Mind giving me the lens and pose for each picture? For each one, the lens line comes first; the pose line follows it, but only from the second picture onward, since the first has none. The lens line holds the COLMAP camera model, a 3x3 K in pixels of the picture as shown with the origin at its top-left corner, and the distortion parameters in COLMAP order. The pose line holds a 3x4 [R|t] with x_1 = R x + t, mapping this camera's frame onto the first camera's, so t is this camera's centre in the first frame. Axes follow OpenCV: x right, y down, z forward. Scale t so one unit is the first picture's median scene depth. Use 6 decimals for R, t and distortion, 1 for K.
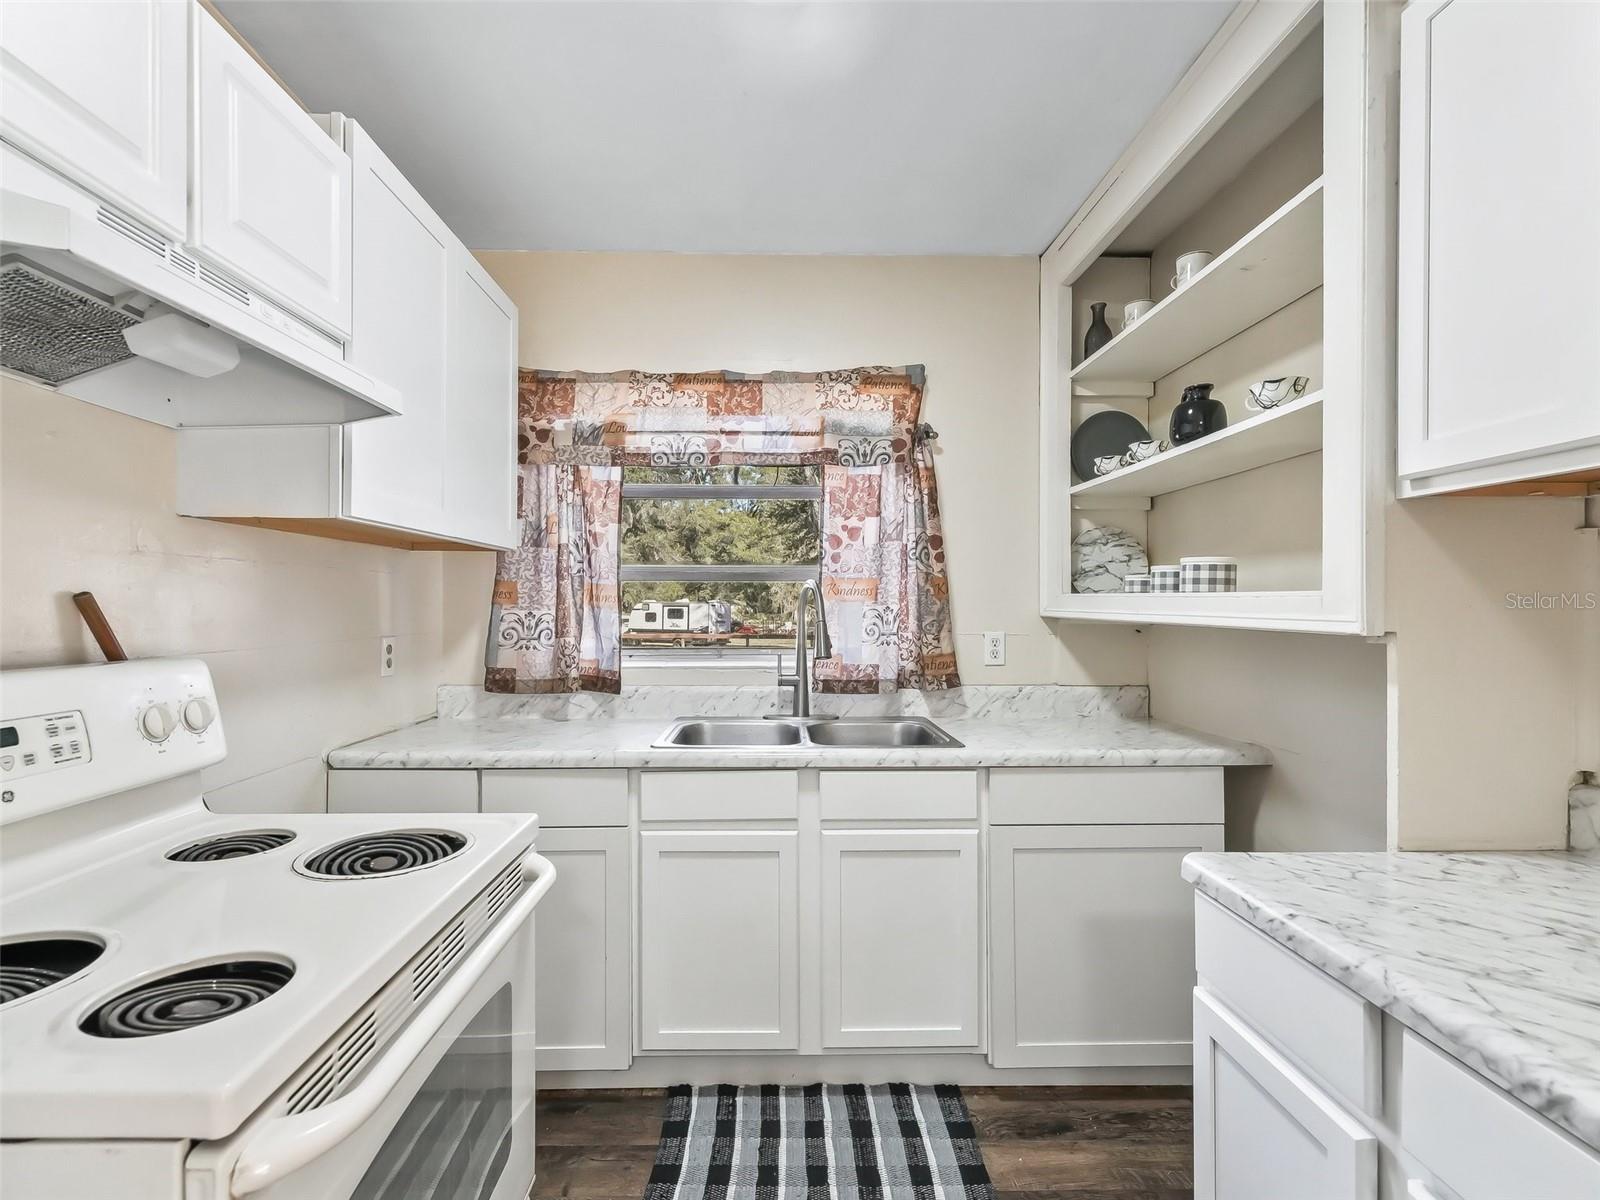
lens RADIAL K [[735.0, 0, 788.0], [0, 735.0, 607.5], [0, 0, 1]] dist [0.002306, -0.000828]
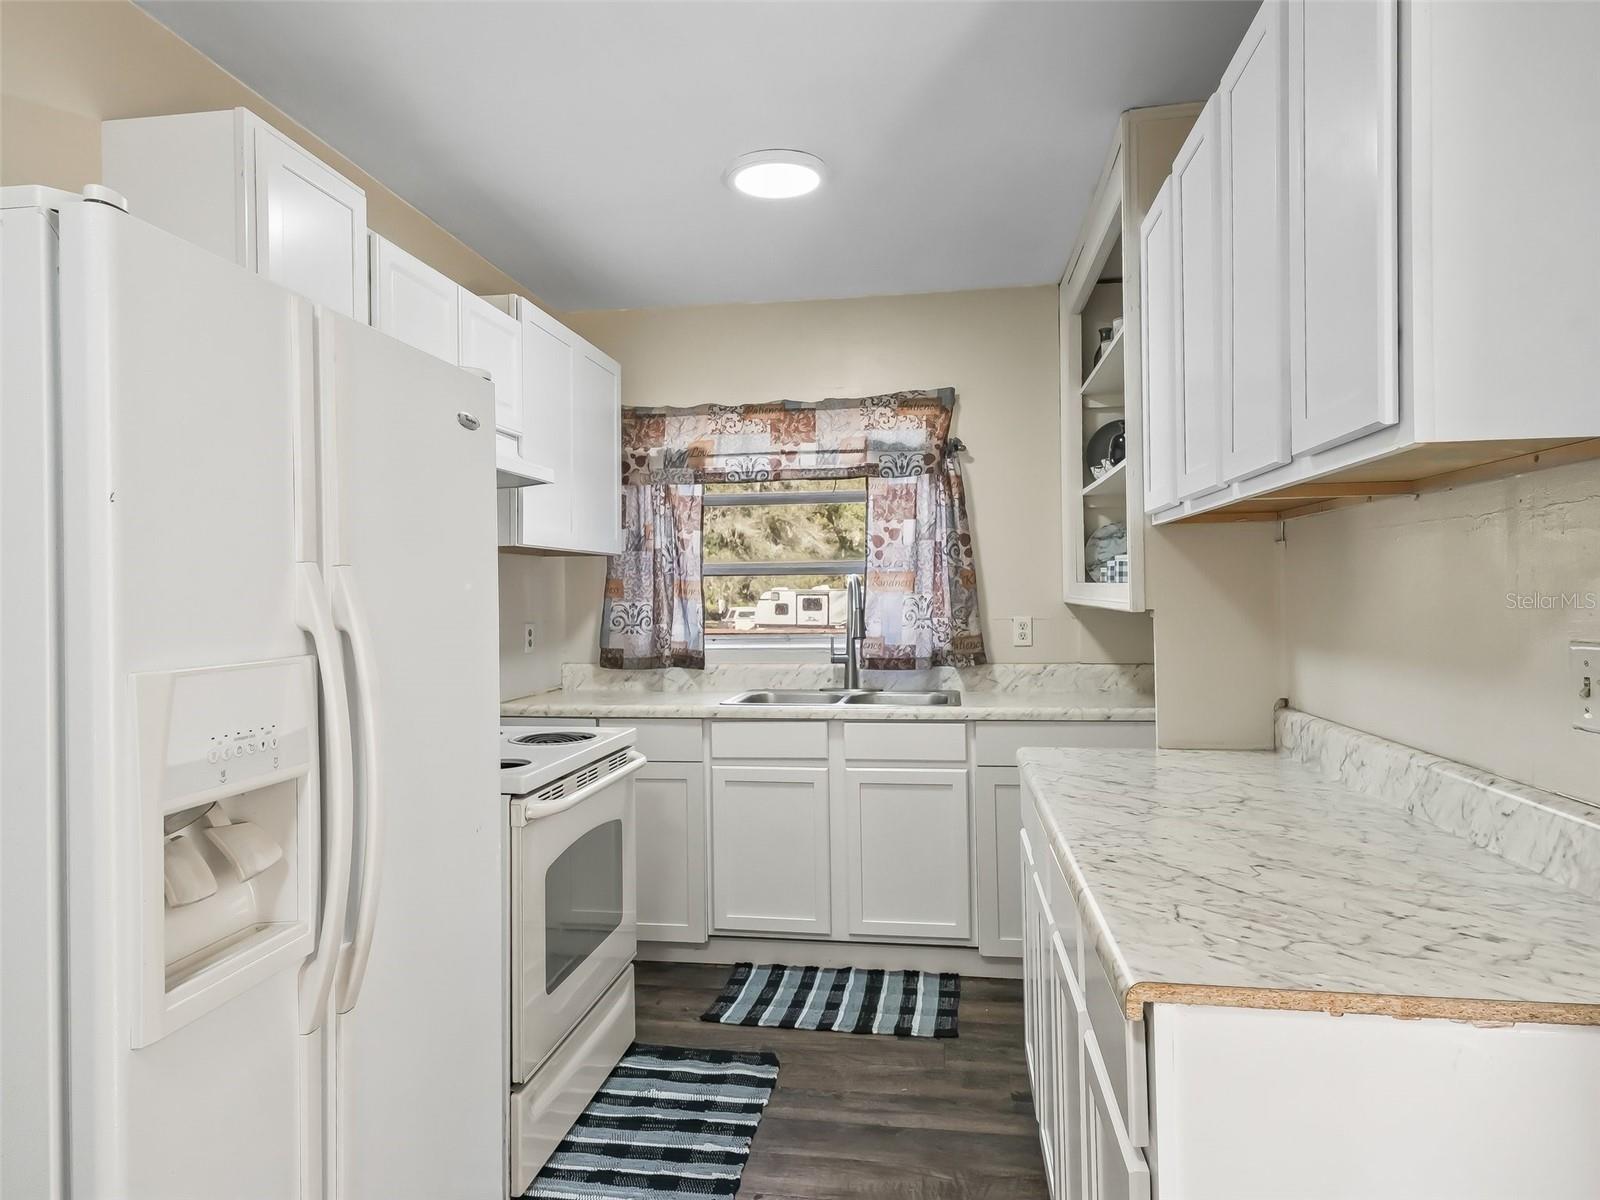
lens RADIAL K [[974.7, 0, 794.0], [0, 974.7, 592.5], [0, 0, 1]] dist [0.010177, -0.000618]
pose [[0.983855, -0.012601, -0.178523, 0.213224], [0.012000, 0.999918, -0.004448, -0.001845], [0.178564, 0.002234, 0.983926, -0.576280]]
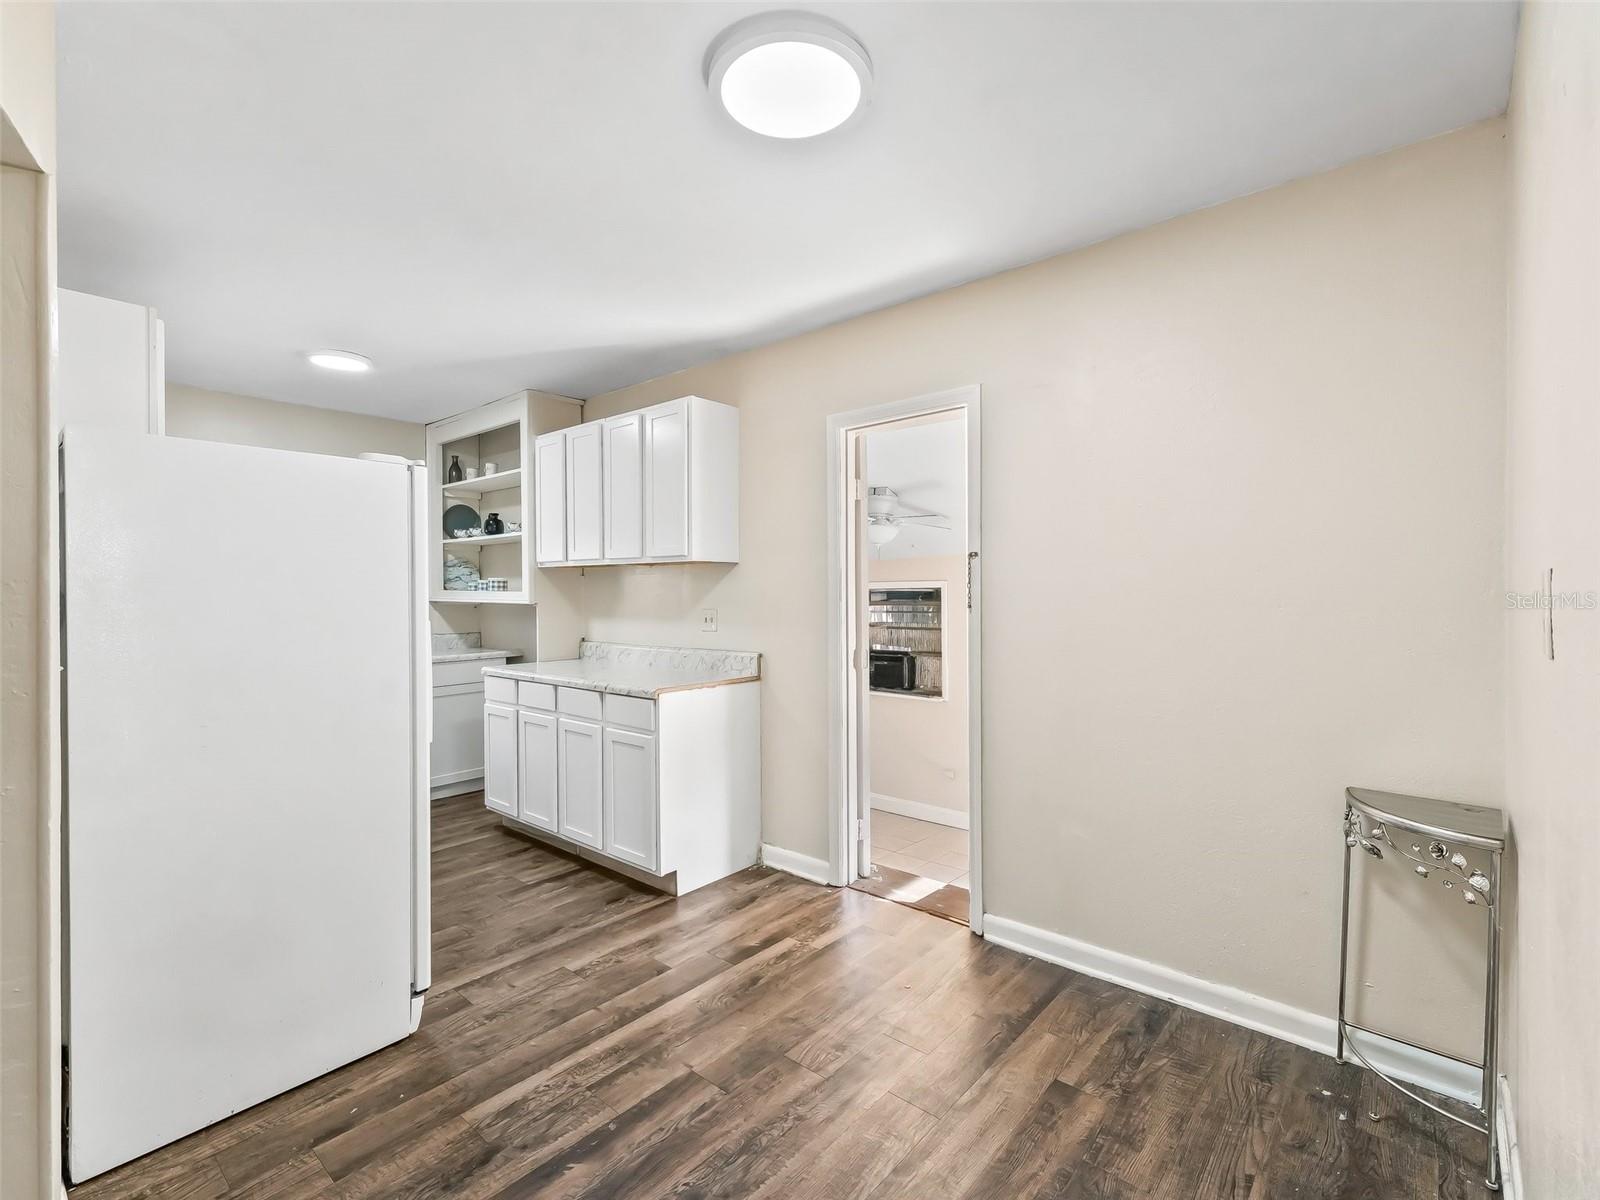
lens RADIAL K [[735.0, 0, 796.1], [0, 735.0, 595.4], [0, 0, 1]] dist [0.002306, -0.000828]
pose [[0.673600, -0.007911, 0.739054, -0.501197], [0.005989, 0.999968, 0.005244, -0.008429], [-0.739072, 0.000894, 0.673626, -1.189519]]
